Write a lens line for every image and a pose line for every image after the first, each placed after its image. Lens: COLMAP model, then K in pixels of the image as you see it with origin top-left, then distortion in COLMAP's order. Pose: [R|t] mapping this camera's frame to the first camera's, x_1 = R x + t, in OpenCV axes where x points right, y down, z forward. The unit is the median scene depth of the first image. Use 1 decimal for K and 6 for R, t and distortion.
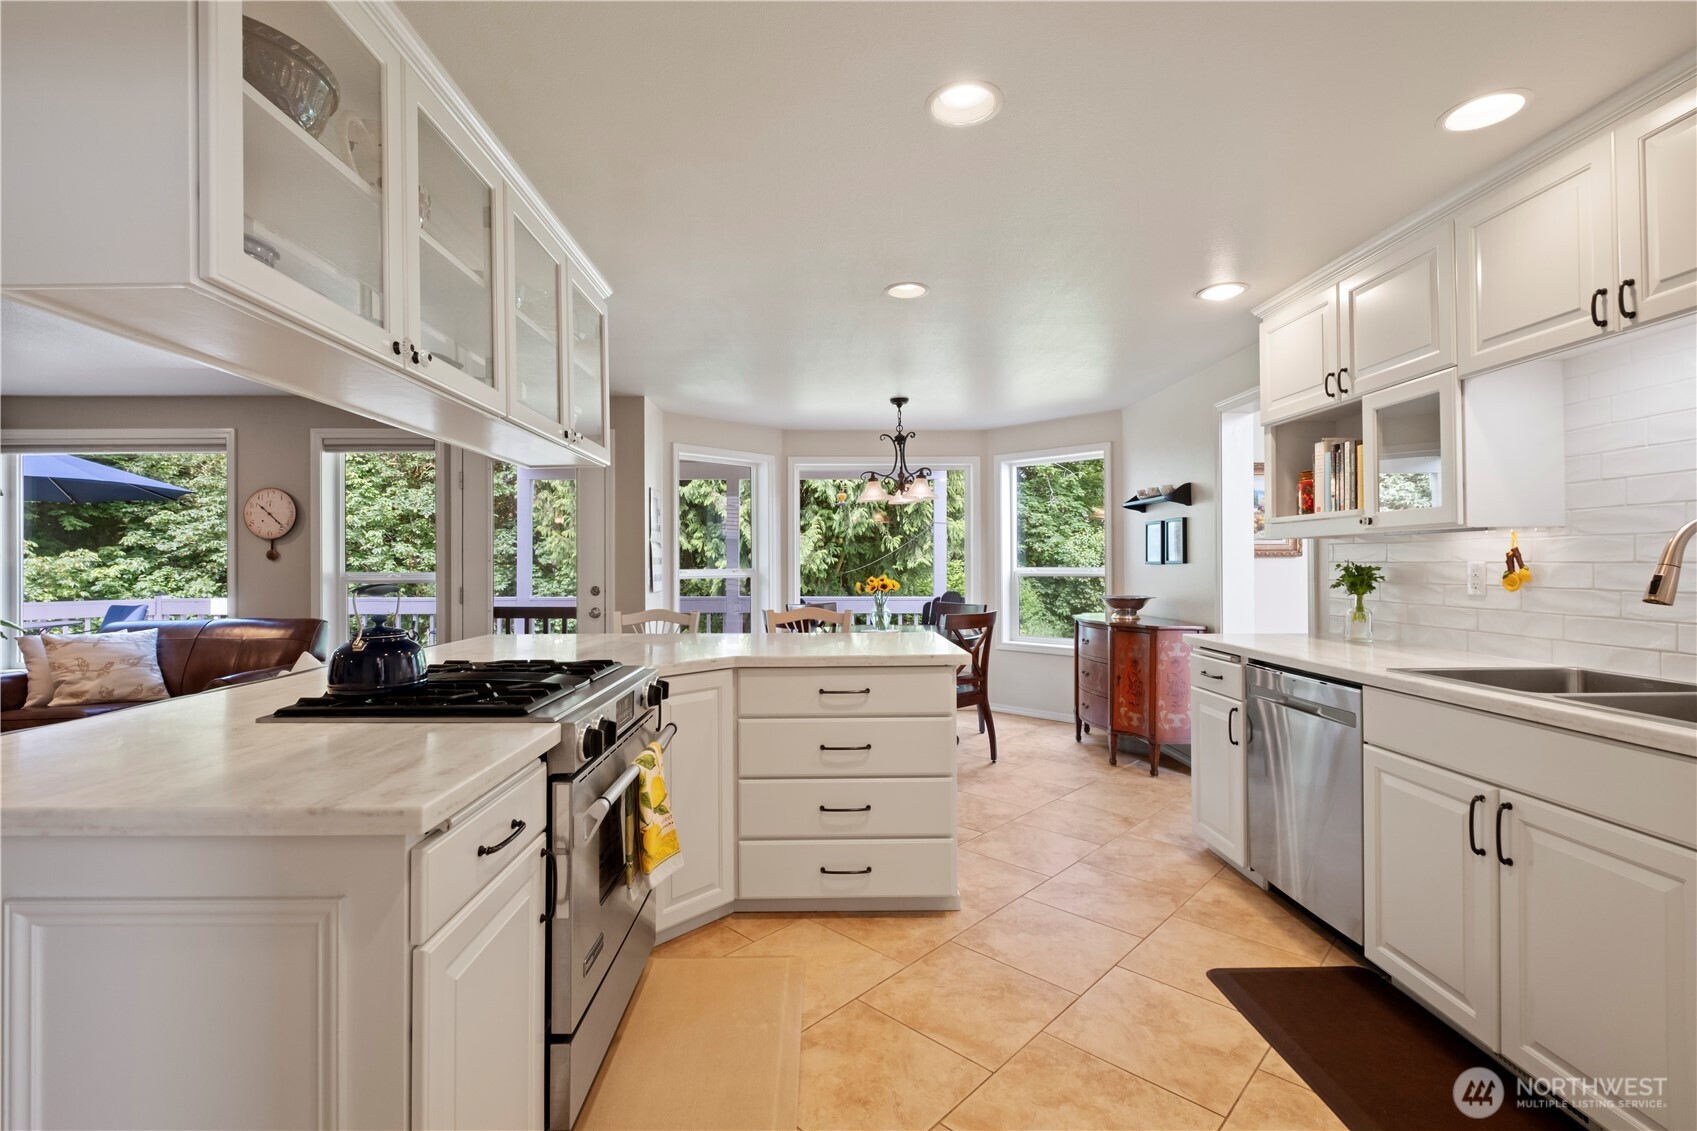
lens RADIAL K [[759.2, 0, 848.5], [0, 759.2, 565.5], [0, 0, 1]] dist [-0.000463, -0.000173]
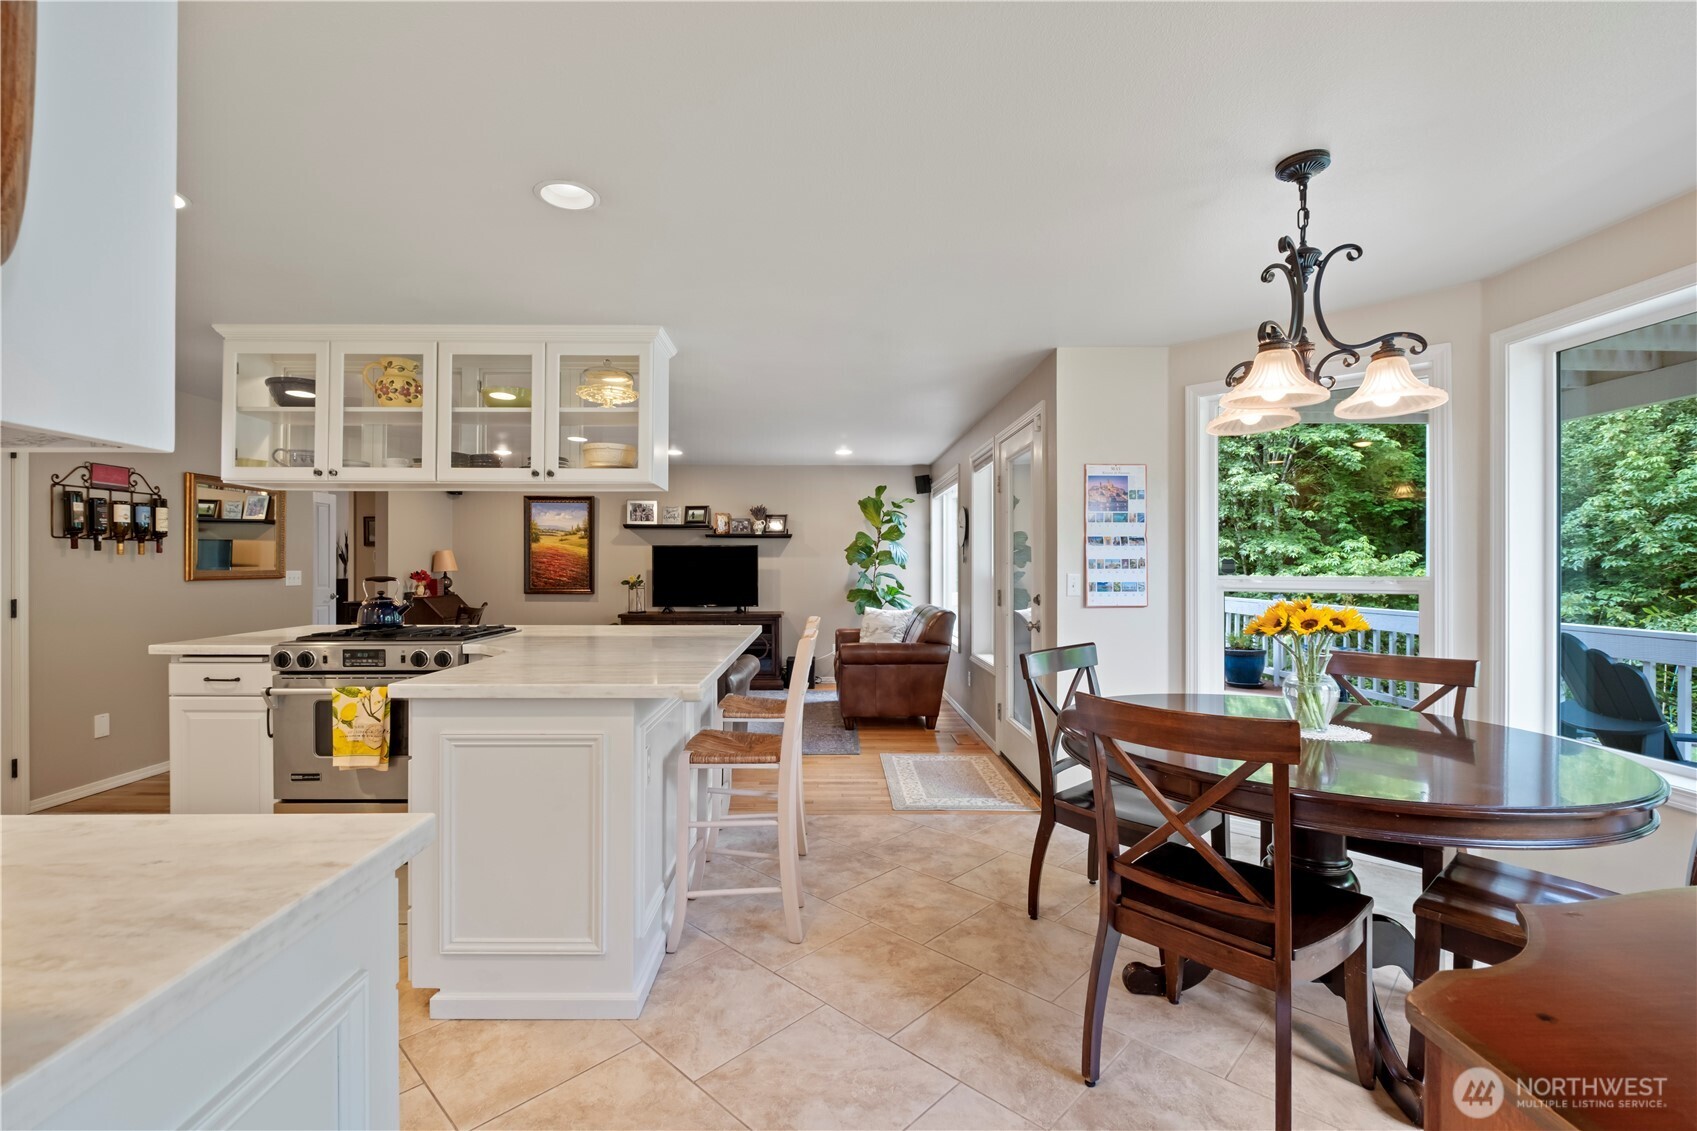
lens RADIAL K [[738.1, 0, 820.5], [0, 738.1, 564.7], [0, 0, 1]] dist [0.000023, -0.000062]
pose [[-0.029859, 0.002216, -0.999552, 0.634489], [-0.002468, 0.999994, 0.002291, -0.008767], [0.999551, 0.002536, -0.029853, 1.027538]]
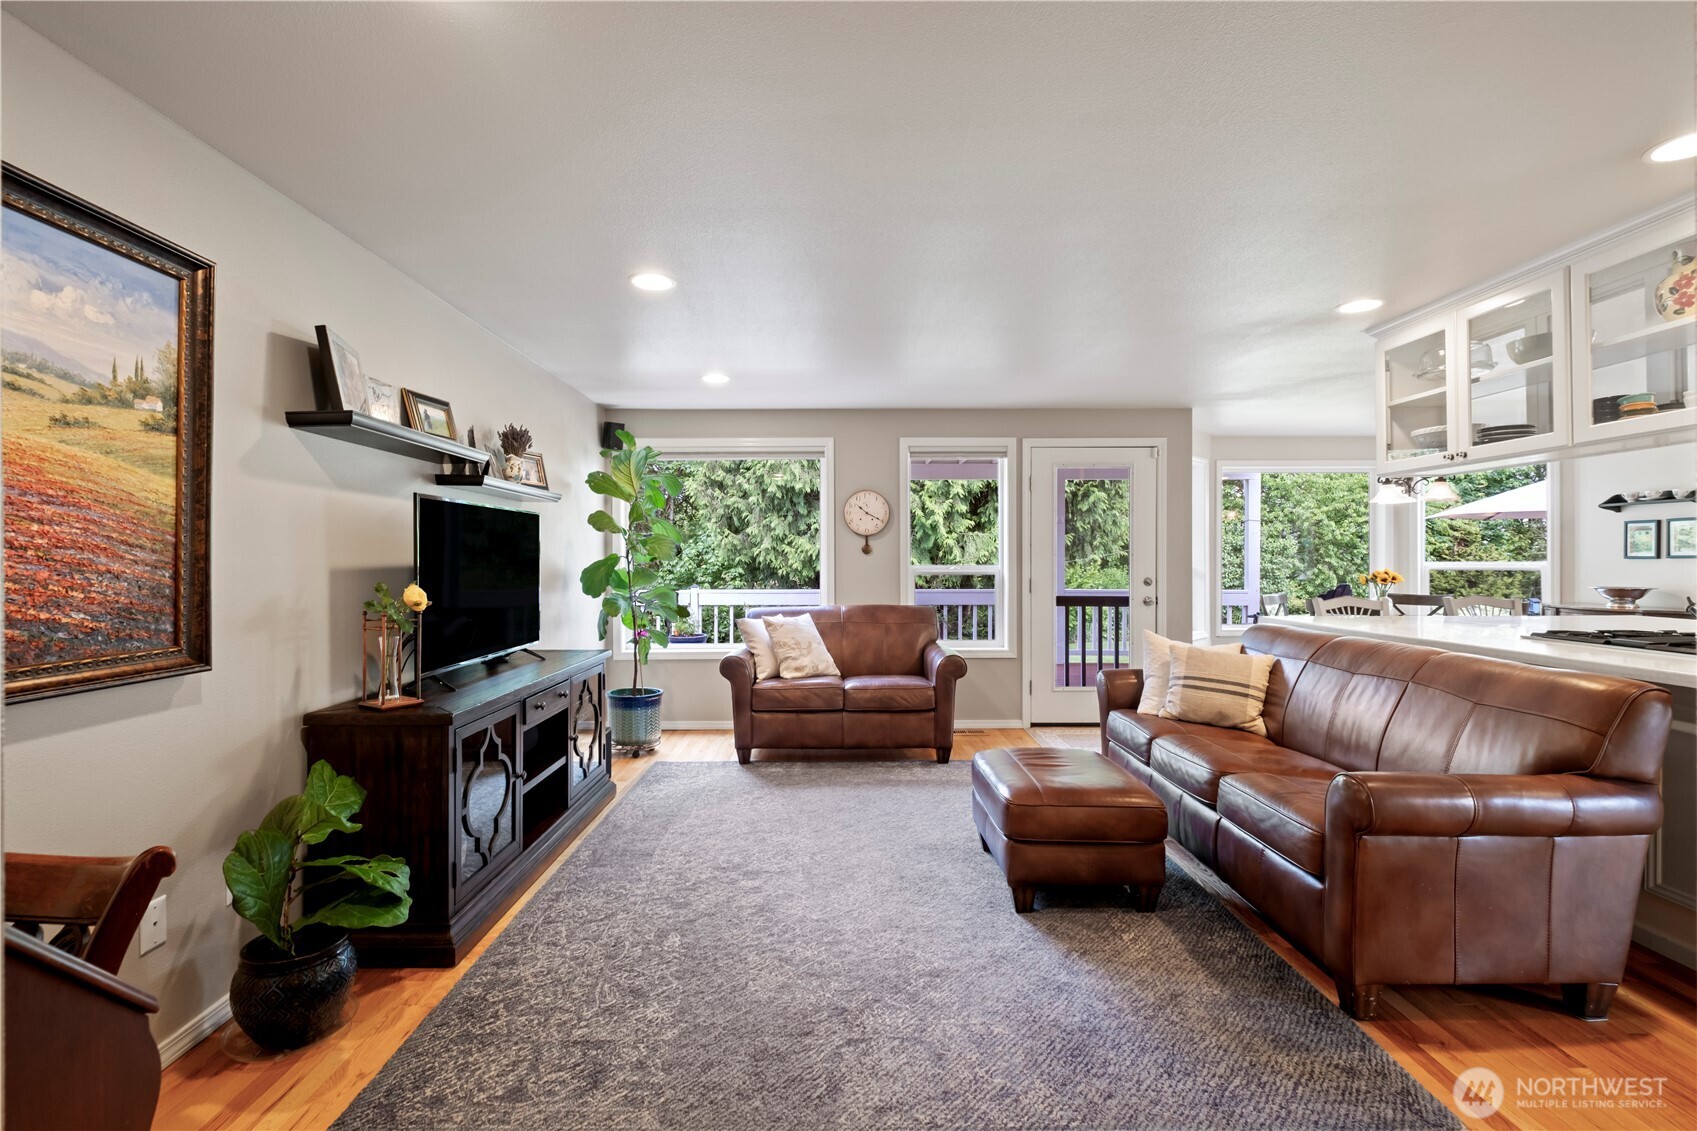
lens RADIAL K [[759.2, 0, 848.5], [0, 759.2, 565.5], [0, 0, 1]] dist [-0.000463, -0.000173]
pose [[0.999711, 0.000611, -0.024028, -0.974870], [-0.000514, 0.999992, 0.004055, 0.006774], [0.024030, -0.004042, 0.999703, -0.174698]]
